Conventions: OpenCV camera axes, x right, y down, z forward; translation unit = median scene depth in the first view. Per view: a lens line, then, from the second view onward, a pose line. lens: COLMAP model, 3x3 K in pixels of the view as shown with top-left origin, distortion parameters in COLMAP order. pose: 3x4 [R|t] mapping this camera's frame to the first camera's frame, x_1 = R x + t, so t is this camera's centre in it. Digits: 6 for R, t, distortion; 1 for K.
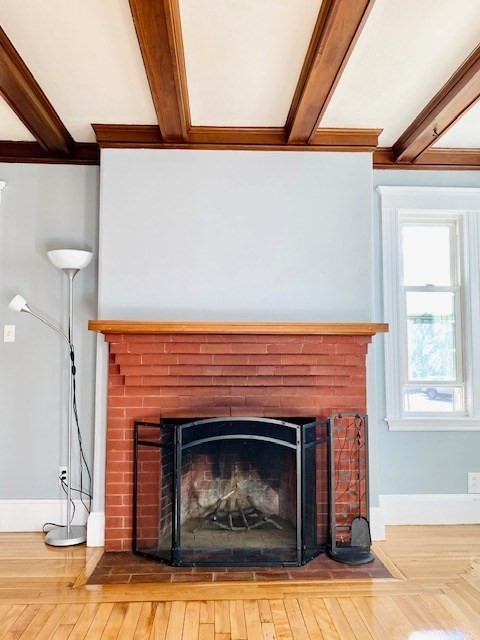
lens RADIAL K [[495.4, 0, 240.0], [0, 495.4, 320.0], [0, 0, 1]] dist [-0.003394, -0.003229]
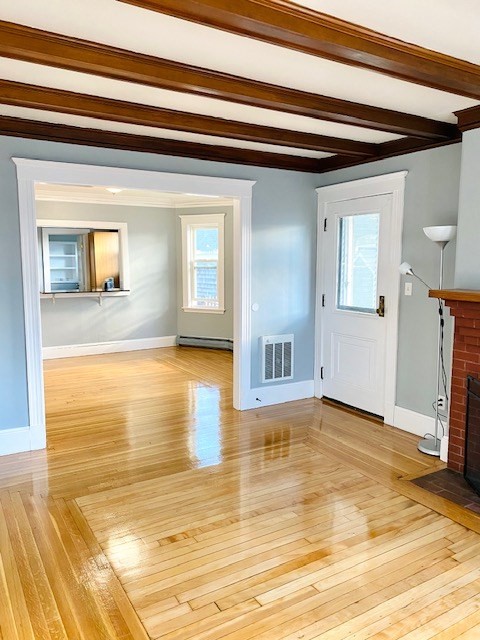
lens RADIAL K [[483.9, 0, 240.0], [0, 483.9, 320.0], [0, 0, 1]] dist [0.003547, 0.001642]
pose [[0.465947, 0.108317, -0.878157, 0.521978], [0.069517, 0.984929, 0.158373, -0.141579], [0.882077, -0.134840, 0.451395, 0.011018]]
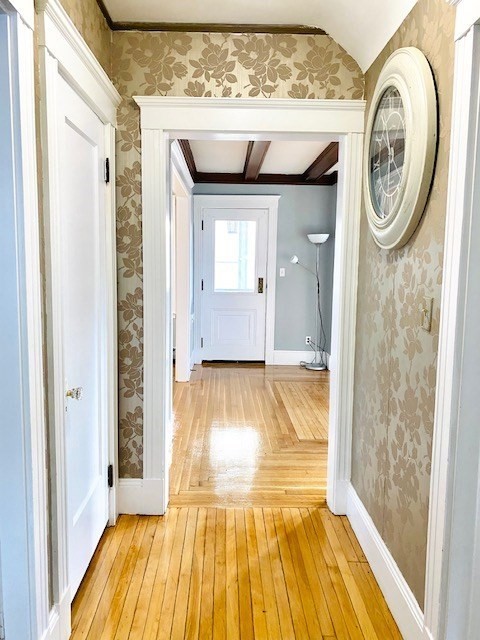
lens RADIAL K [[495.4, 0, 240.0], [0, 495.4, 320.0], [0, 0, 1]] dist [-0.003394, -0.003229]
pose [[0.999690, 0.017117, -0.018065, -0.667468], [-0.013068, 0.978819, 0.204310, -0.218090], [0.021179, -0.204011, 0.978740, -1.158329]]
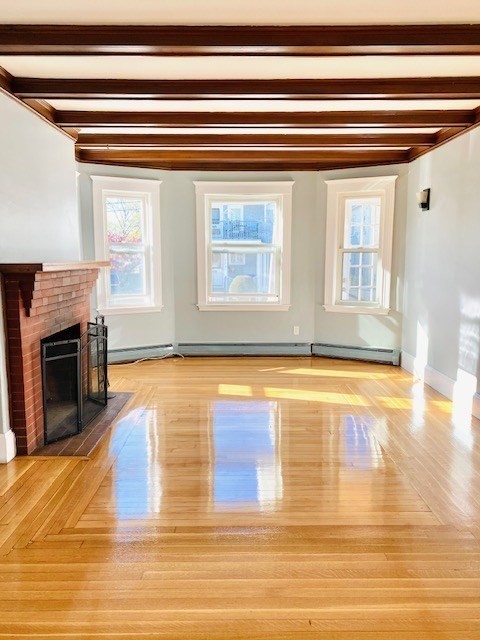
lens RADIAL K [[495.4, 0, 240.0], [0, 495.4, 320.0], [0, 0, 1]] dist [-0.003394, -0.003229]
pose [[0.050348, -0.136844, 0.989312, -1.339946], [-0.080459, 0.986793, 0.140590, -0.059212], [-0.995485, -0.086678, 0.038673, 0.460914]]
